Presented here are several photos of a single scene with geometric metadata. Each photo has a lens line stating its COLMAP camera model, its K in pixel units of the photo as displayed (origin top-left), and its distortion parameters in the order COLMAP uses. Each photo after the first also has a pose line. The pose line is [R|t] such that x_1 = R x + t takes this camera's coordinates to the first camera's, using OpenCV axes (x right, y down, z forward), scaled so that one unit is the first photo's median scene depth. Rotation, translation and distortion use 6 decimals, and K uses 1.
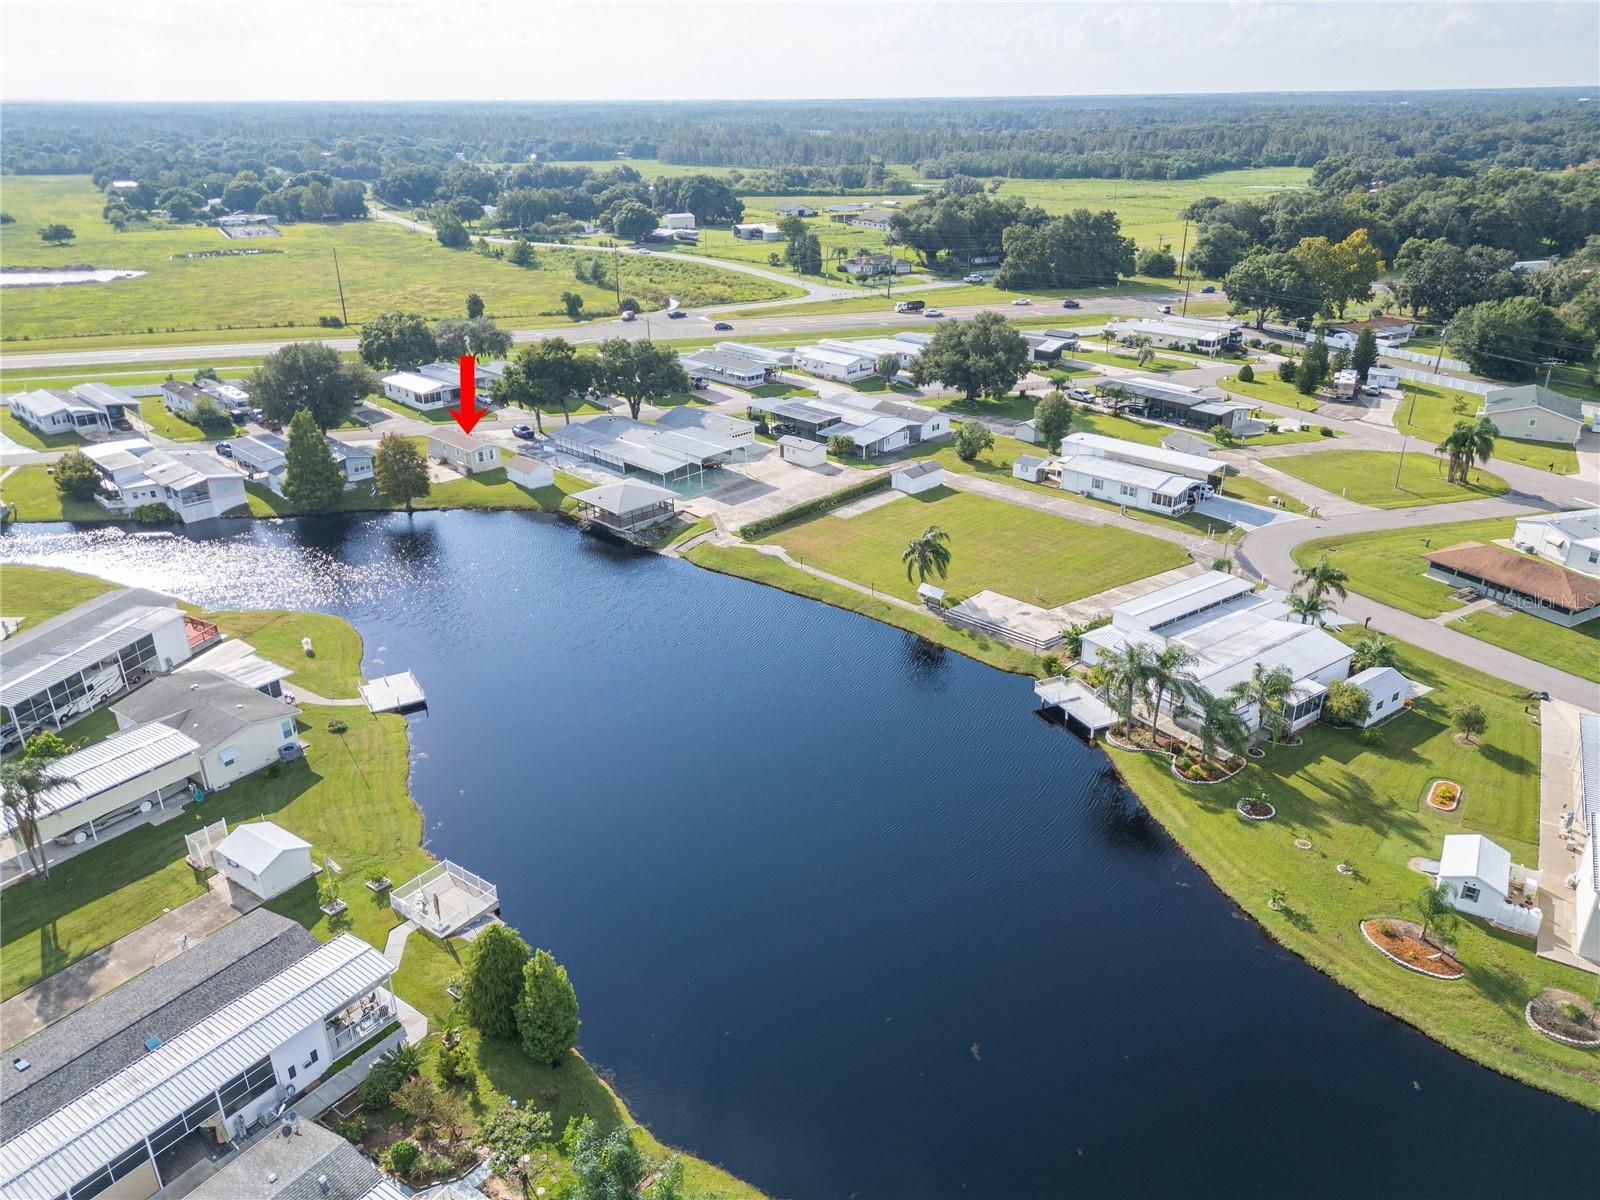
lens RADIAL K [[1122.8, 0, 800.0], [0, 1122.8, 600.0], [0, 0, 1]] dist [0.075048, -0.075838]
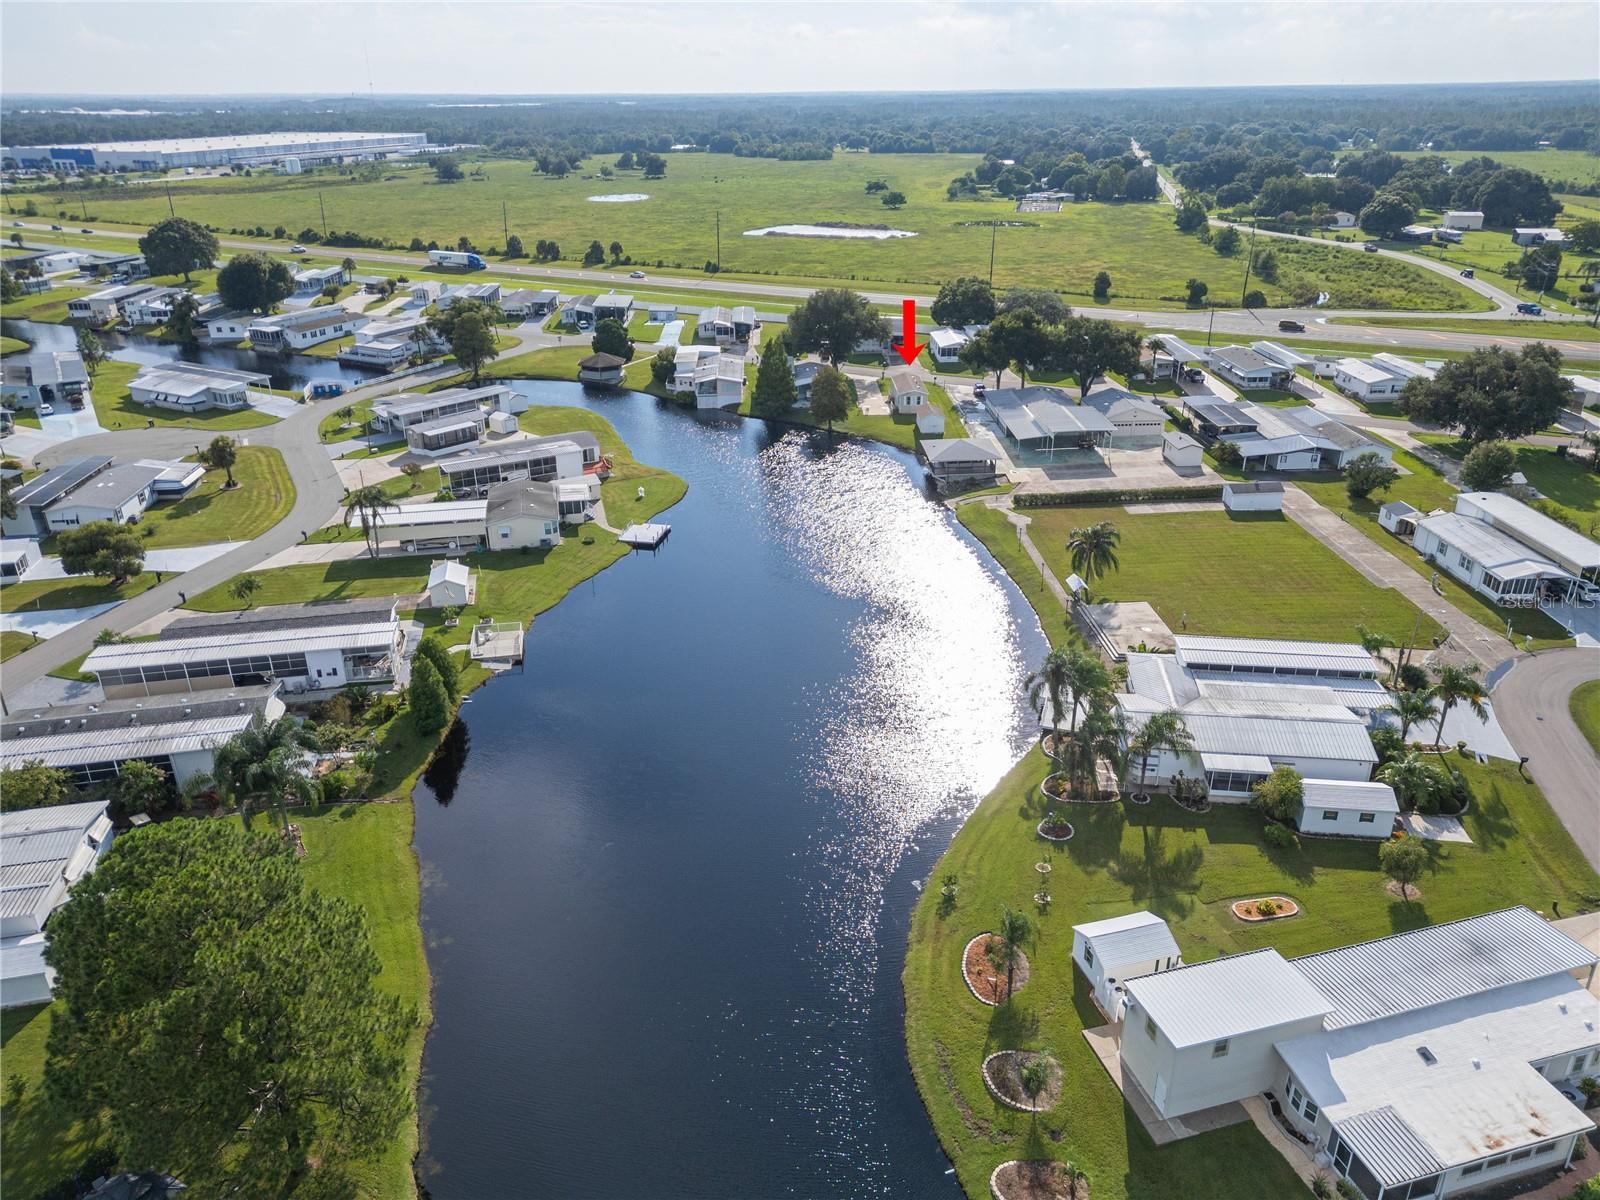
lens RADIAL K [[1122.8, 0, 800.0], [0, 1122.8, 600.0], [0, 0, 1]] dist [0.075048, -0.075838]
pose [[0.729365, 0.280065, -0.624171, 0.452075], [-0.273033, 0.955720, 0.109782, -0.029008], [0.627279, 0.090348, 0.773536, 0.055031]]
